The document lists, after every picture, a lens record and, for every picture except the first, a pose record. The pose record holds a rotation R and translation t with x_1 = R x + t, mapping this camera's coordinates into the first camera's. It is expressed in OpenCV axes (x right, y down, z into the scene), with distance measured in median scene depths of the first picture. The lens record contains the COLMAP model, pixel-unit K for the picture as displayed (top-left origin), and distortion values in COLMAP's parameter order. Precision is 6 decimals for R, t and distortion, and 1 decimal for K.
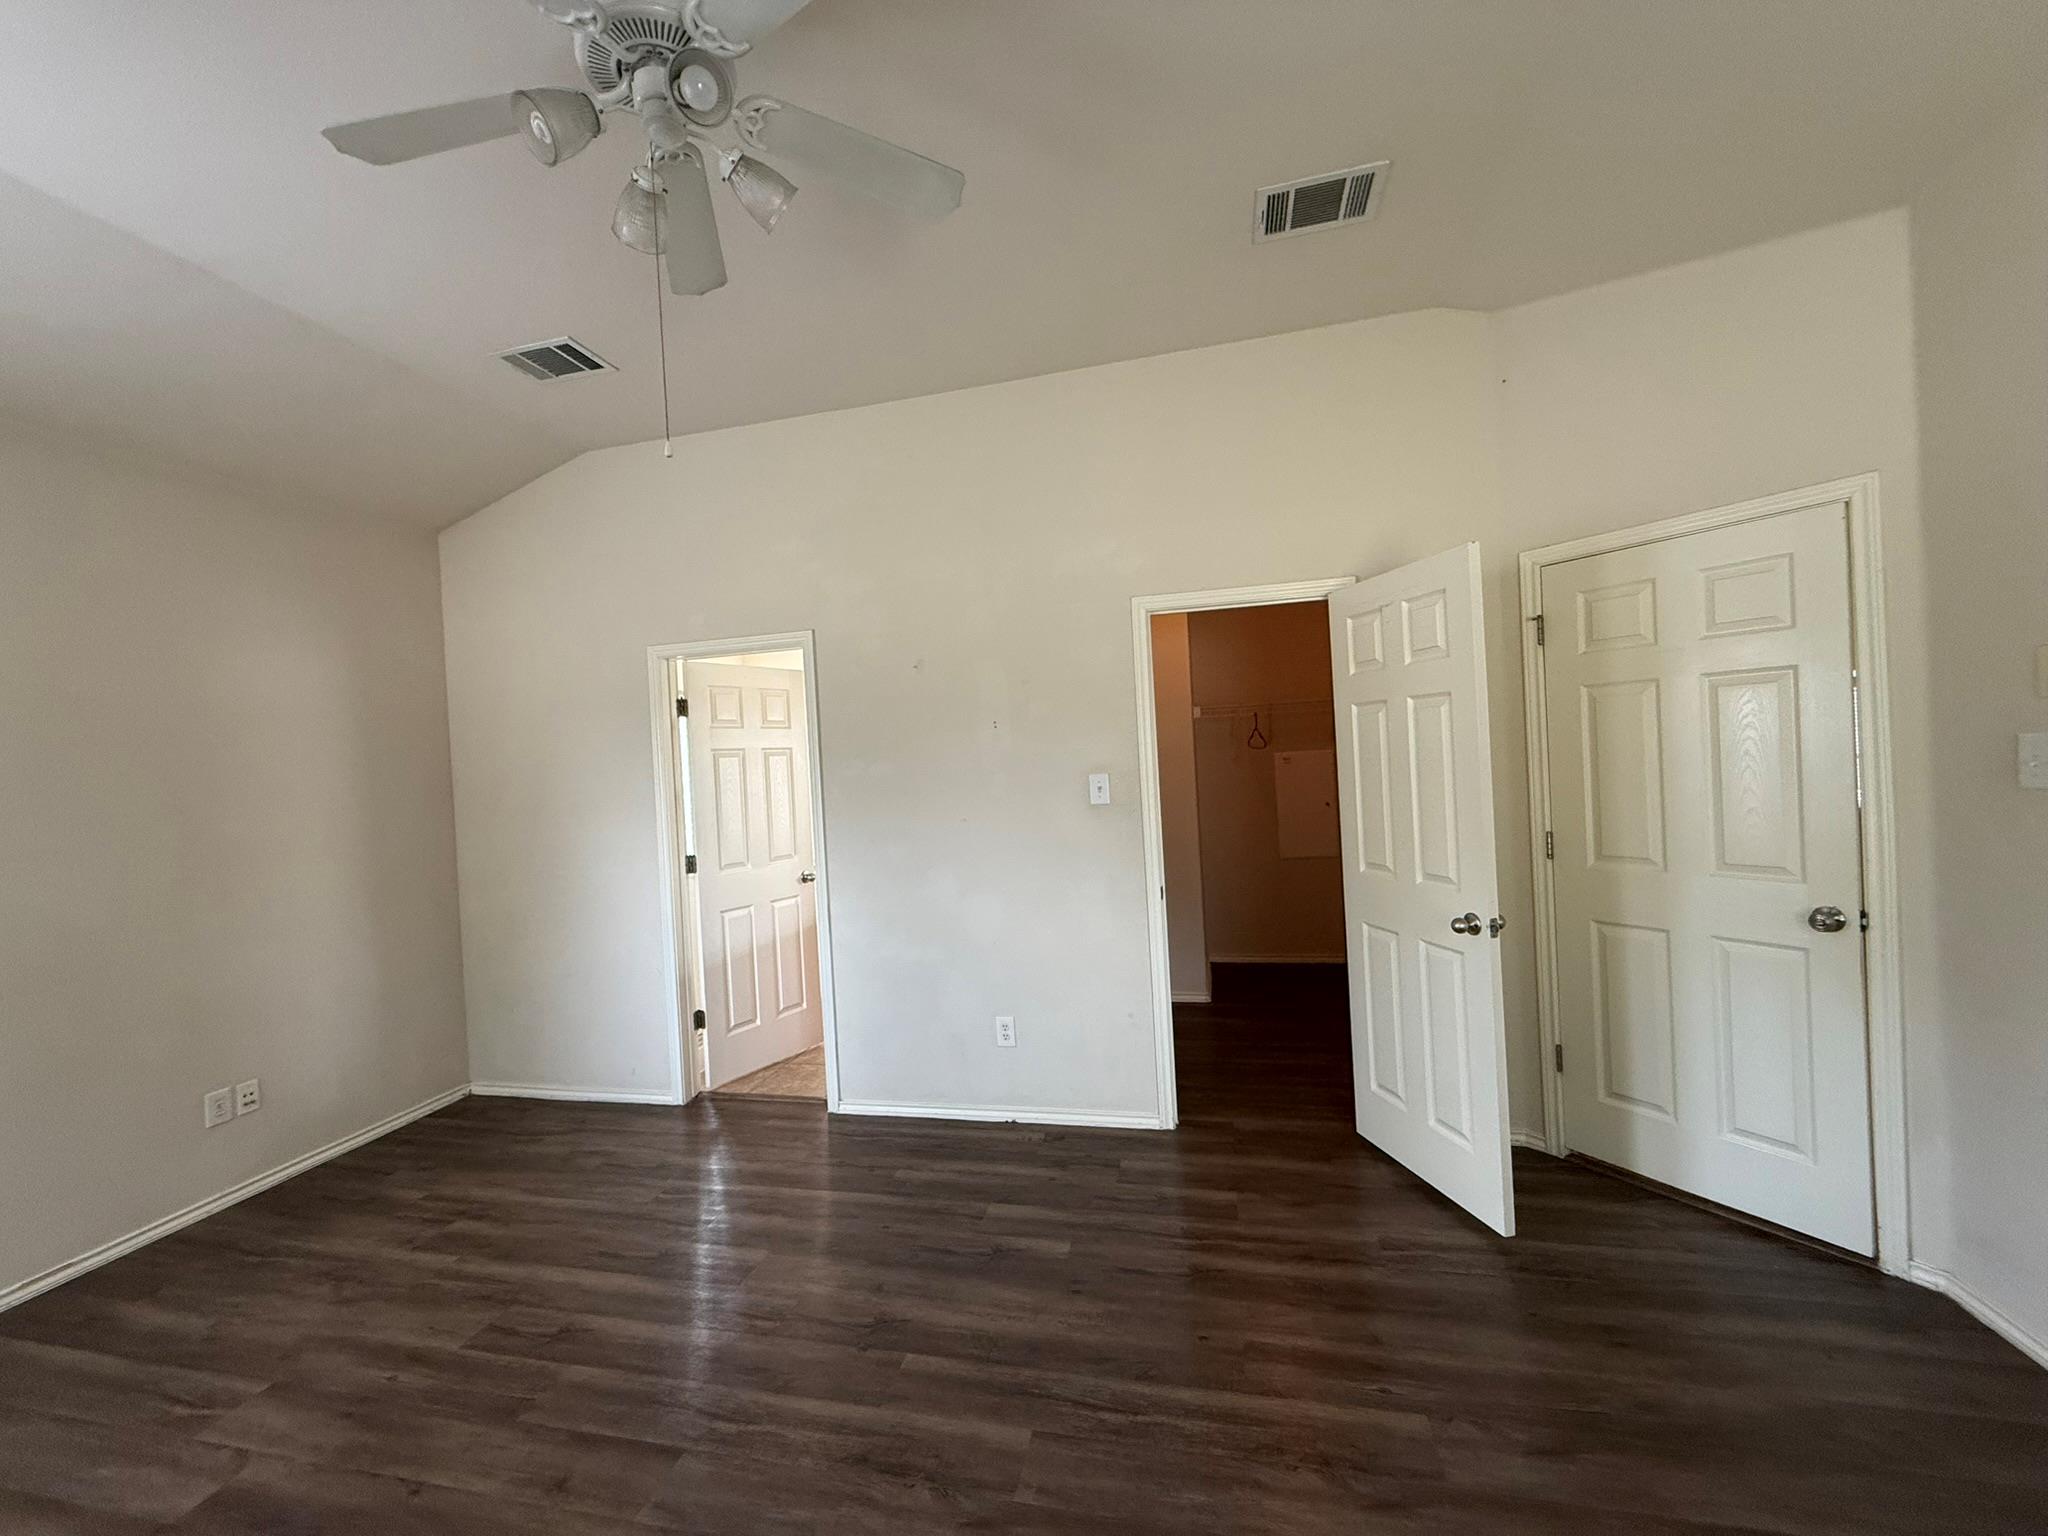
lens RADIAL K [[820.8, 0, 1016.3], [0, 820.8, 767.4], [0, 0, 1]] dist [-0.000717, 0.000320]
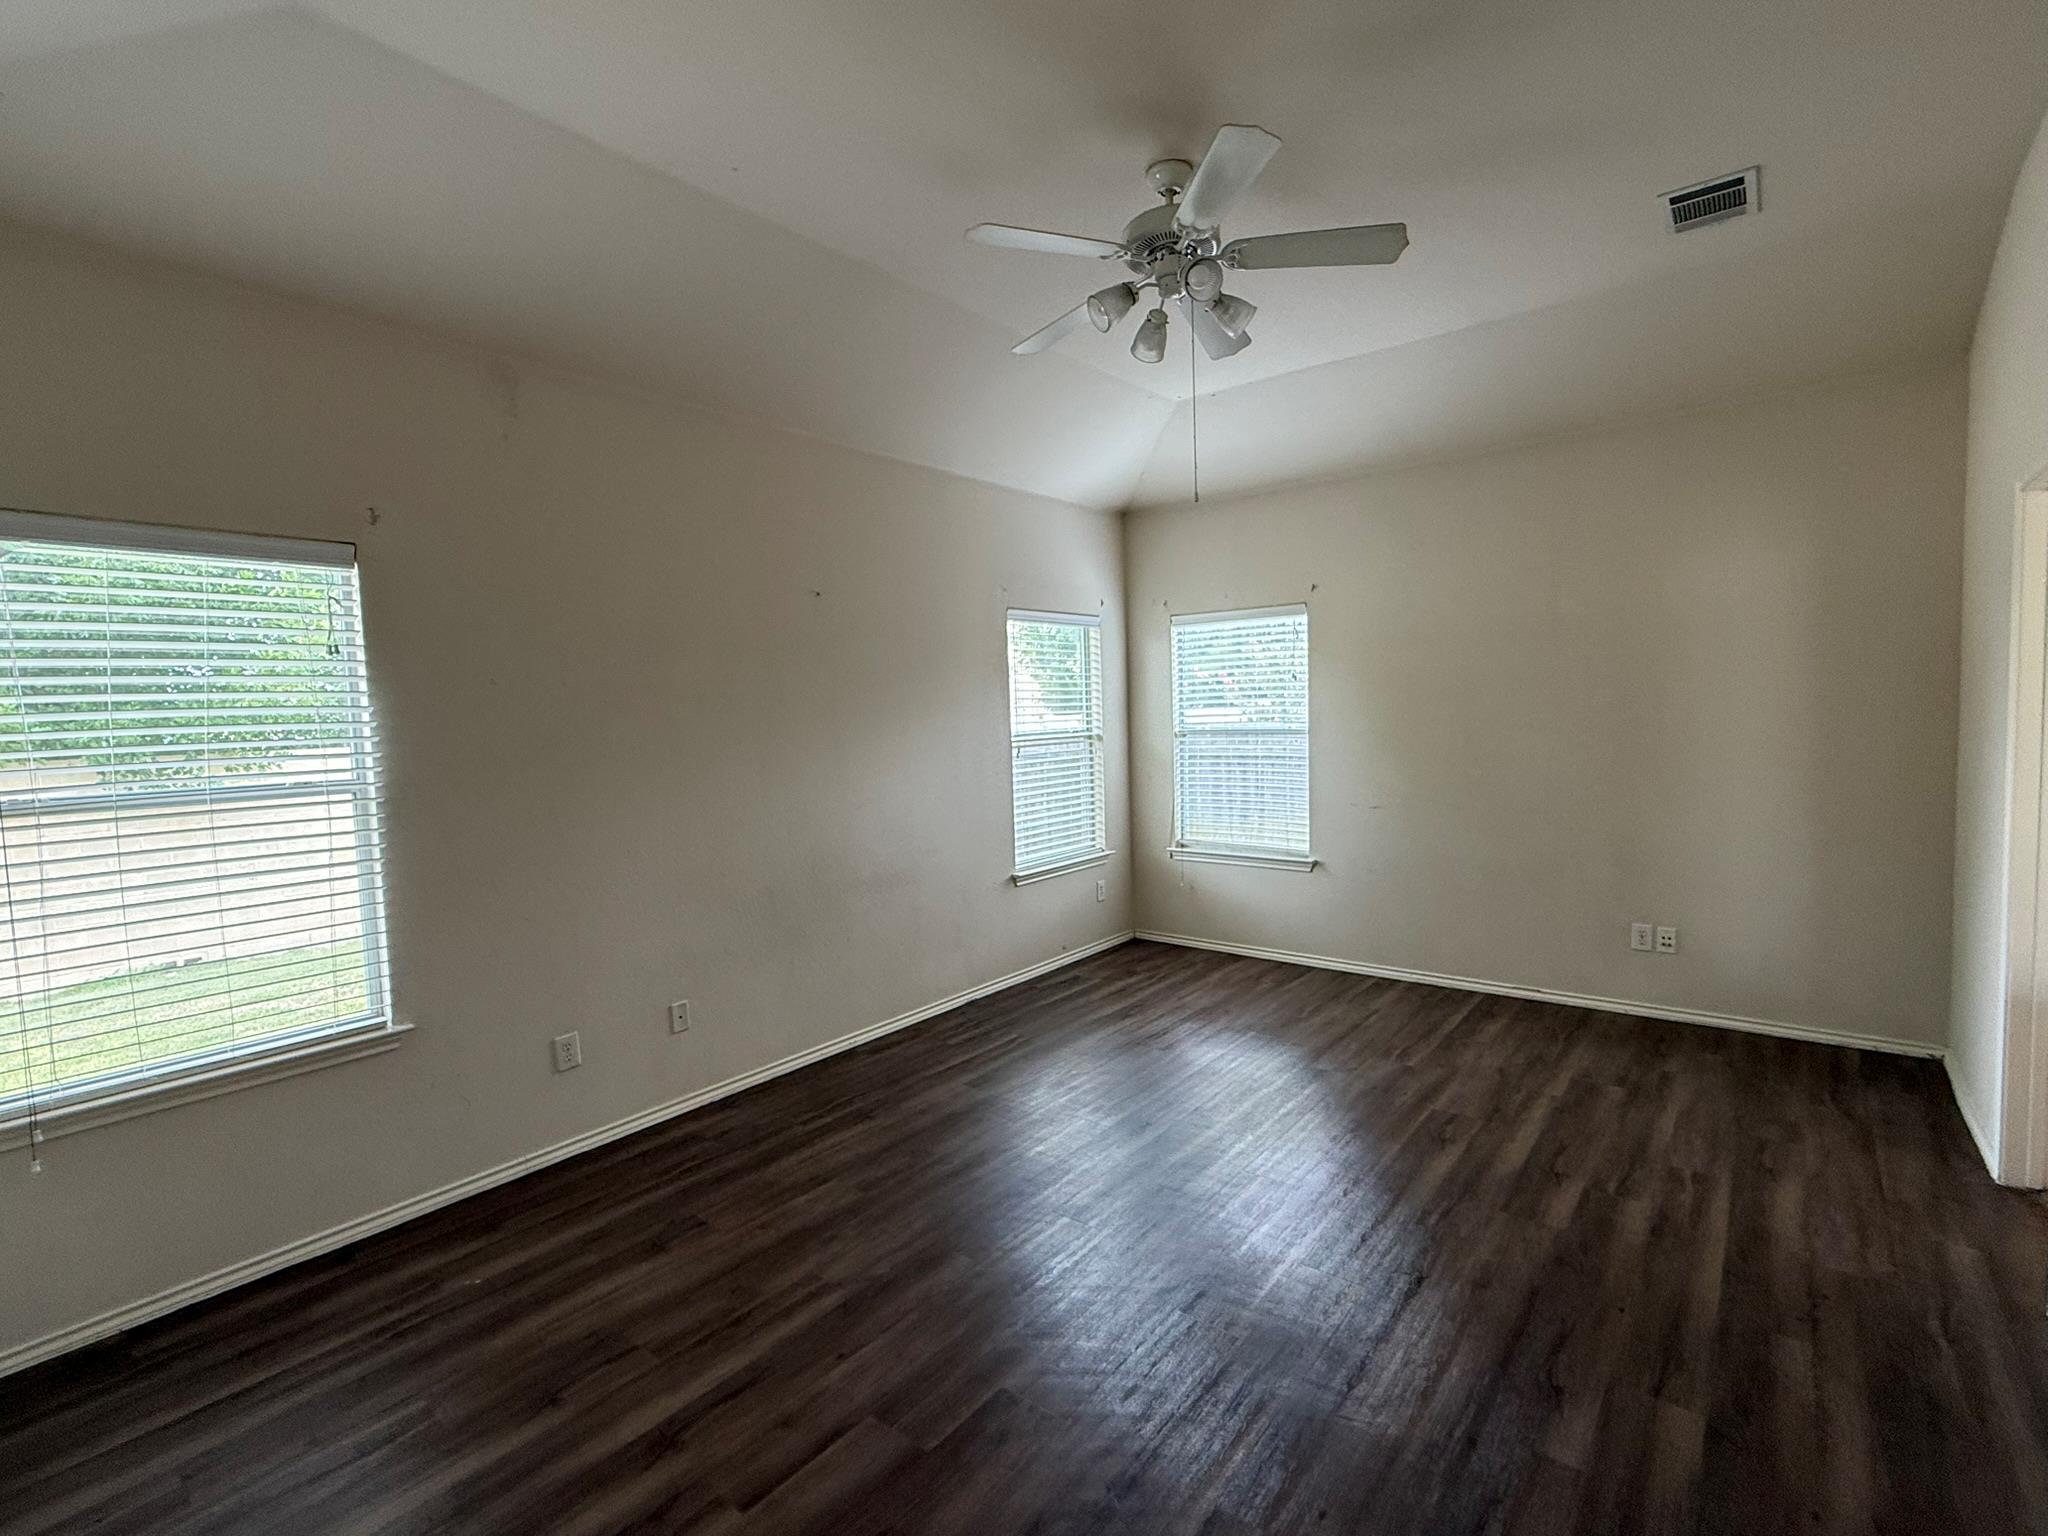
lens RADIAL K [[937.1, 0, 1016.6], [0, 937.1, 764.7], [0, 0, 1]] dist [0.001149, -0.001964]
pose [[-0.438490, 0.119216, -0.890794, 0.777038], [0.052755, 0.992868, 0.106909, -0.057955], [0.897187, -0.000115, -0.441652, 0.861937]]
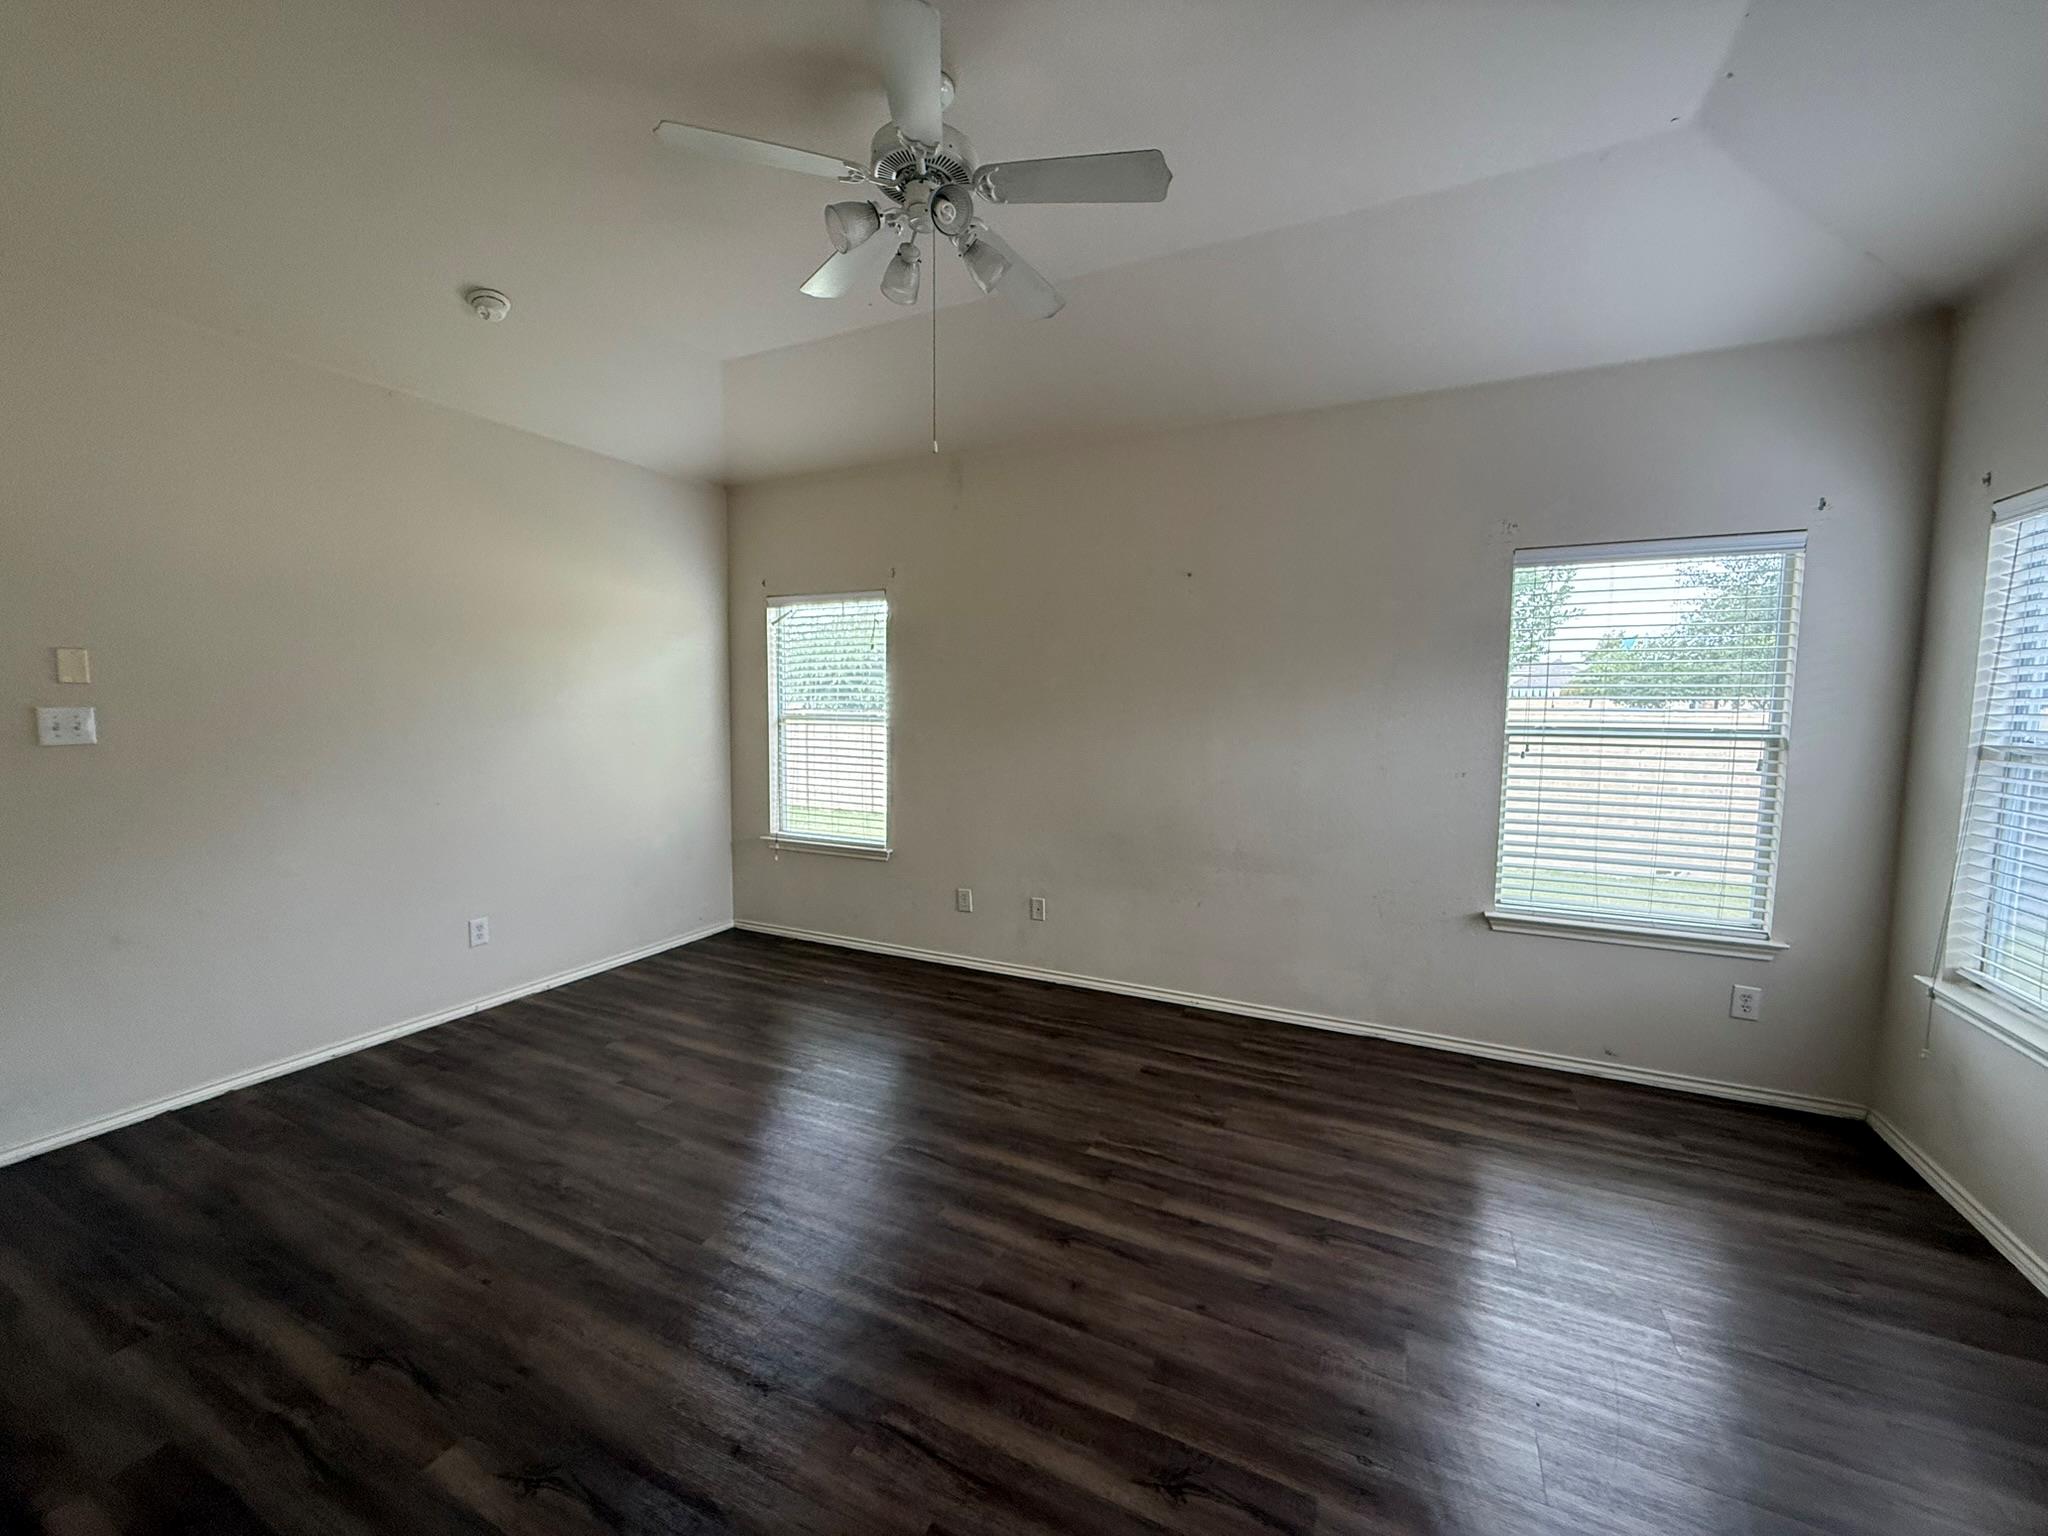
lens RADIAL K [[820.8, 0, 1025.3], [0, 820.8, 756.7], [0, 0, 1]] dist [-0.000717, 0.000320]
pose [[-0.974195, 0.030827, 0.223595, -0.495939], [0.046443, 0.996809, 0.064920, 0.020267], [-0.220880, 0.073629, -0.972518, 1.359053]]
